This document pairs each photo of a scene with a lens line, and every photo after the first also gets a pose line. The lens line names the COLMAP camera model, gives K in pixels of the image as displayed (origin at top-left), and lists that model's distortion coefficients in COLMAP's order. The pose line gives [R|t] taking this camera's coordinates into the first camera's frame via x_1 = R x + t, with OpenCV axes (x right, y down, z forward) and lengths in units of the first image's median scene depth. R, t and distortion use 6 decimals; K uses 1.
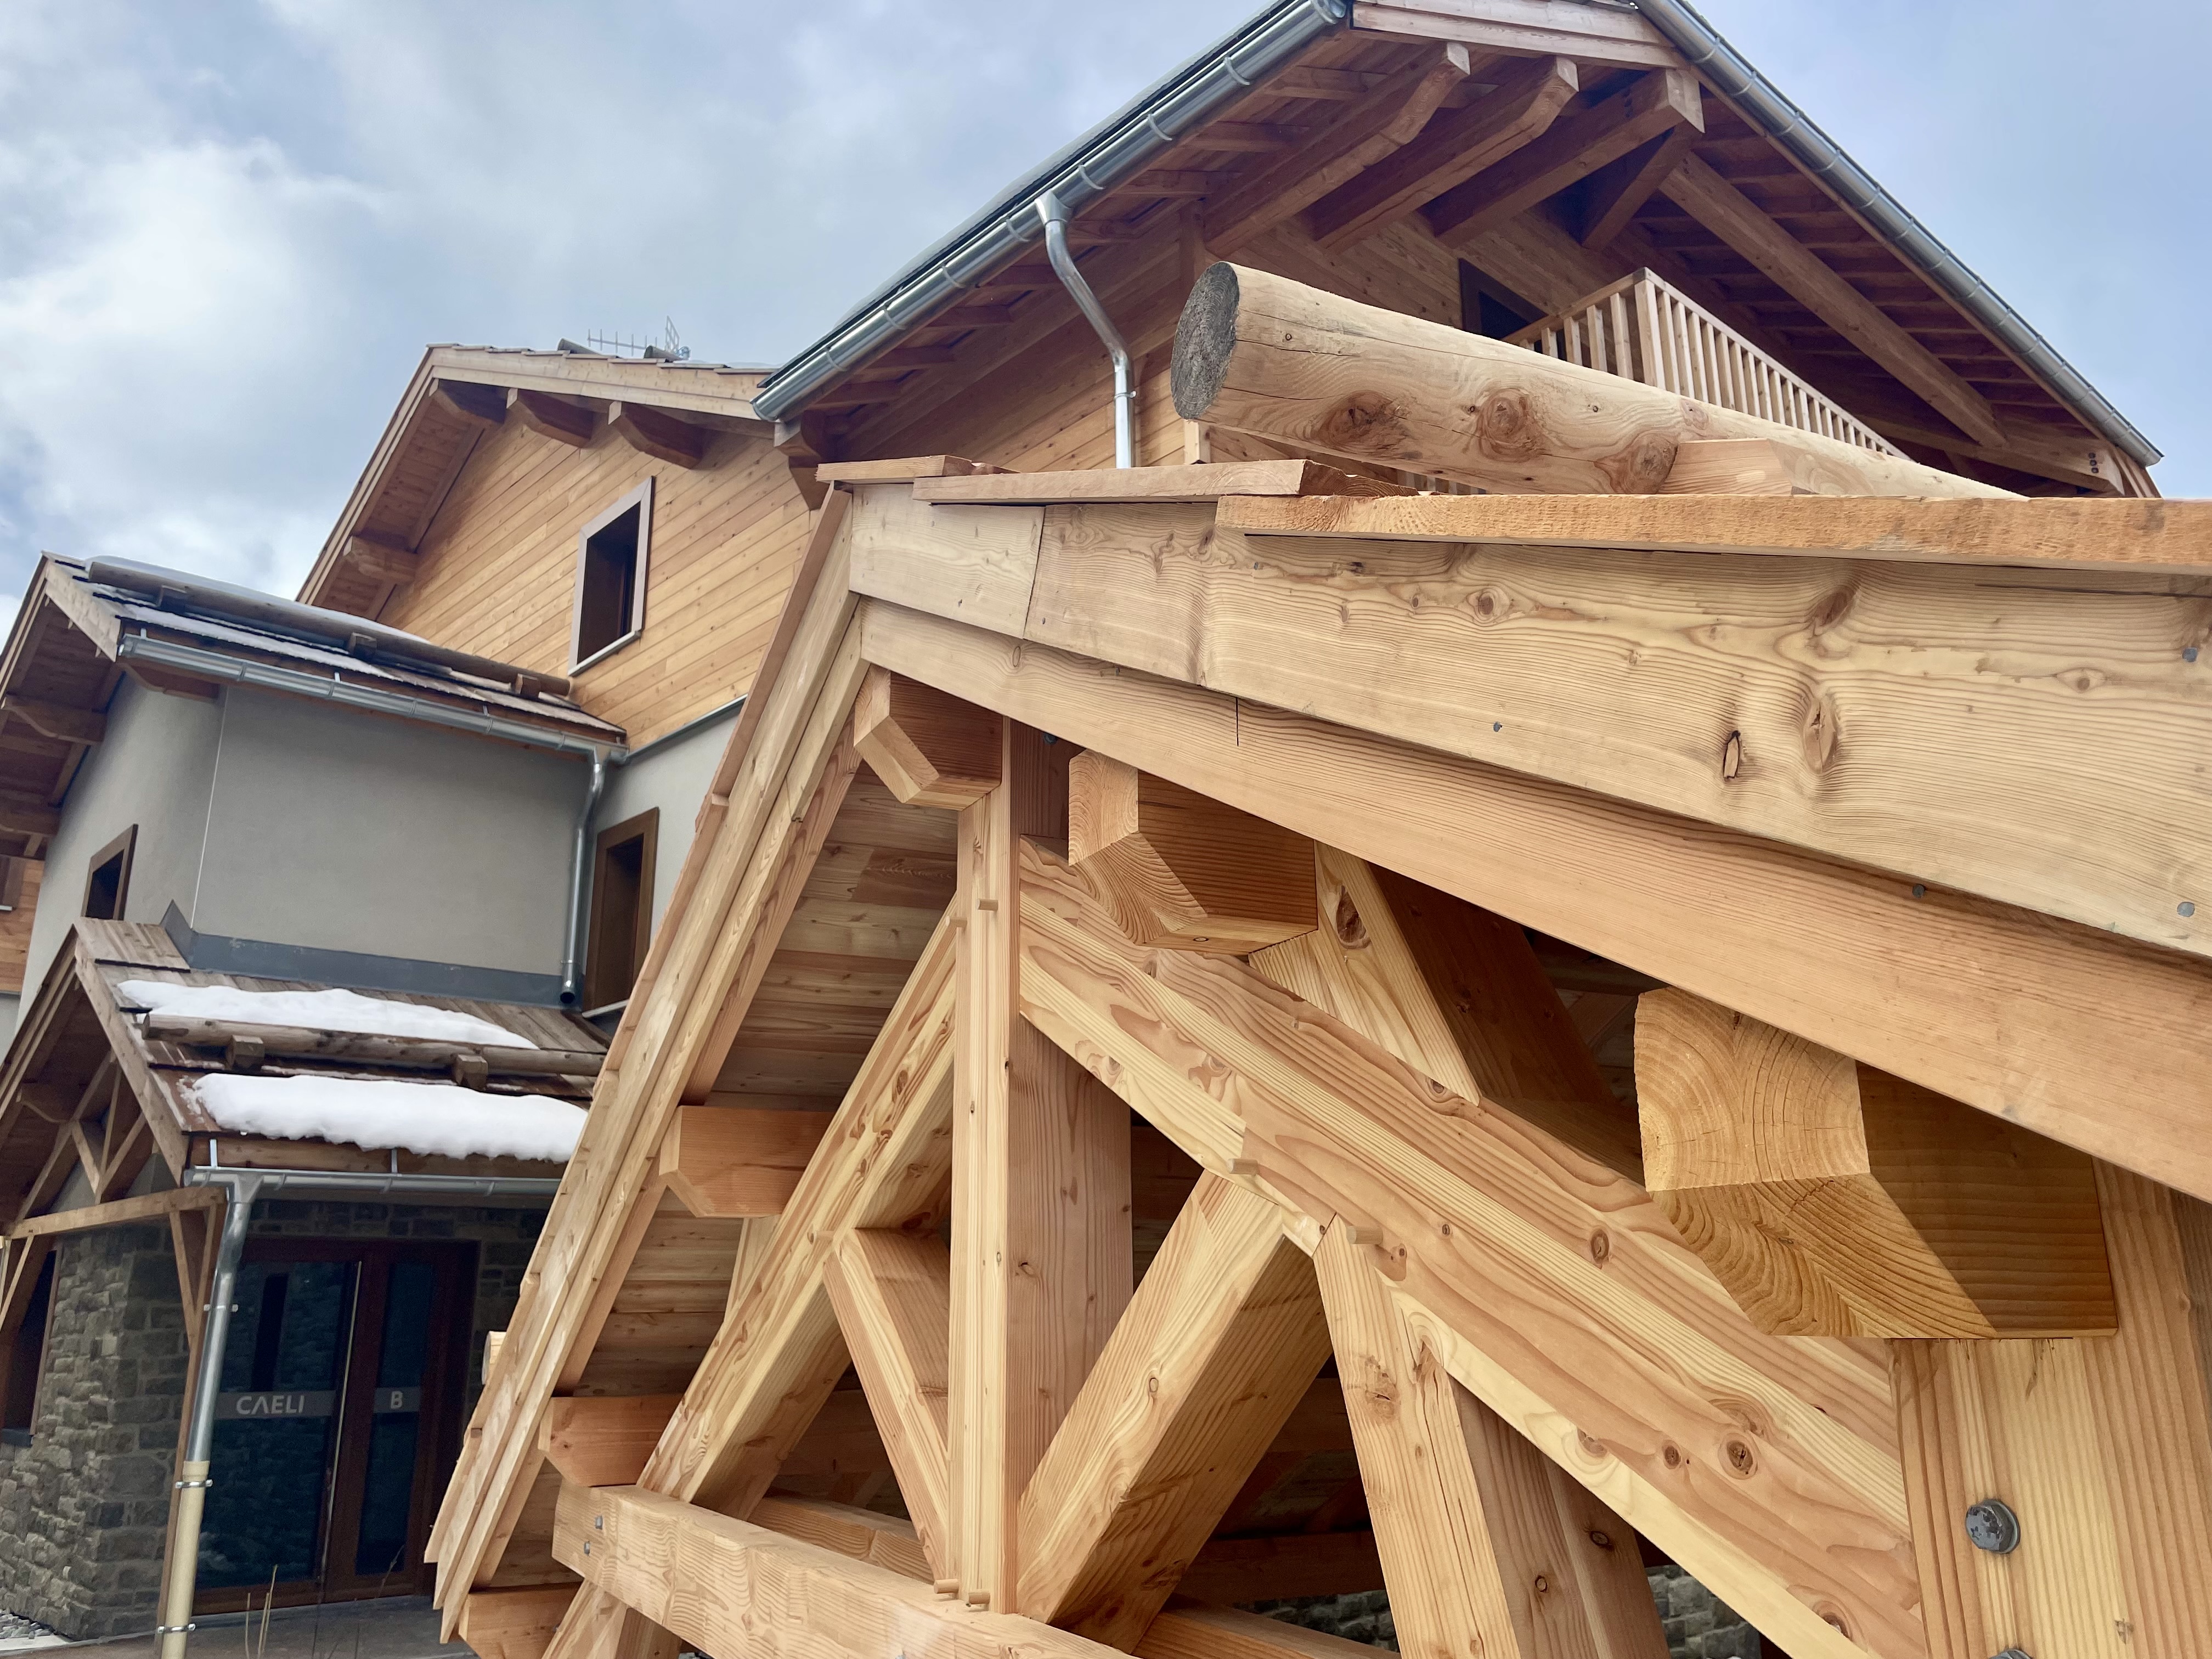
lens RADIAL K [[1676.6, 0, 1125.9], [0, 1676.6, 822.3], [0, 0, 1]] dist [0.088094, -0.119326]
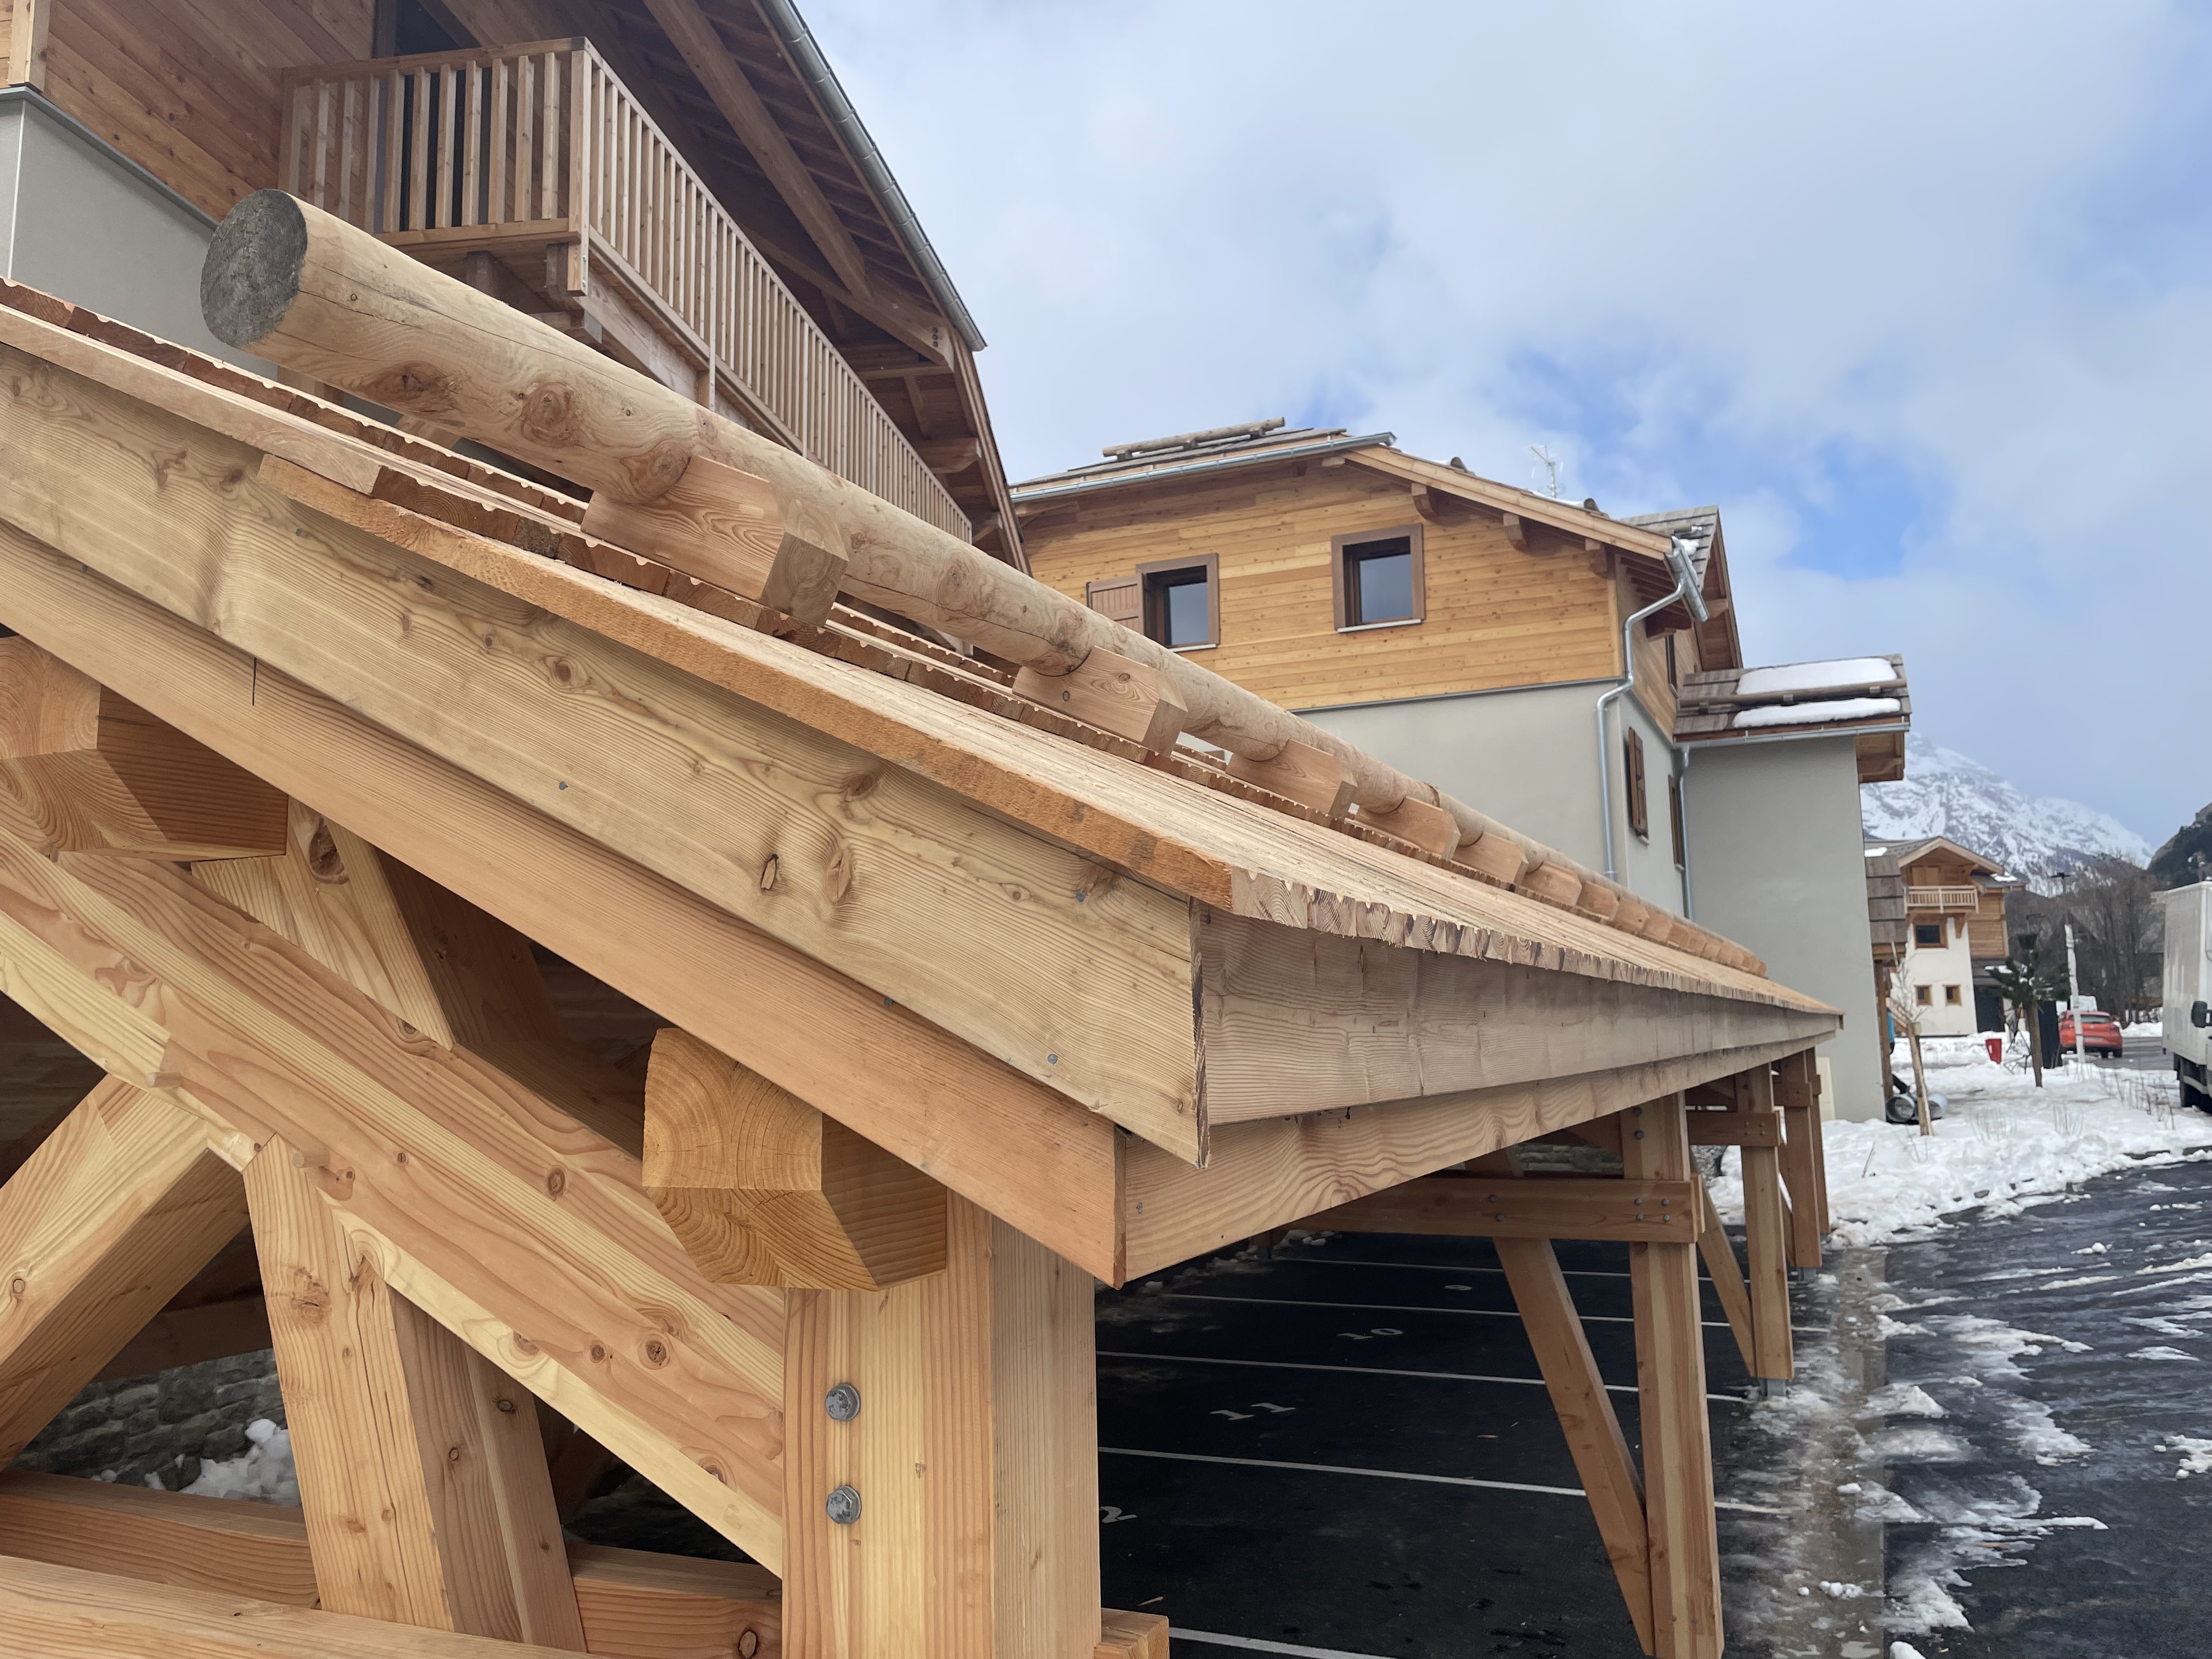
lens RADIAL K [[1676.6, 0, 1125.9], [0, 1676.6, 822.3], [0, 0, 1]] dist [0.088094, -0.119326]
pose [[0.774831, 0.075743, 0.627614, -0.157882], [-0.171938, 0.980620, 0.093923, -0.159697], [-0.608337, -0.180685, 0.772838, -0.101199]]
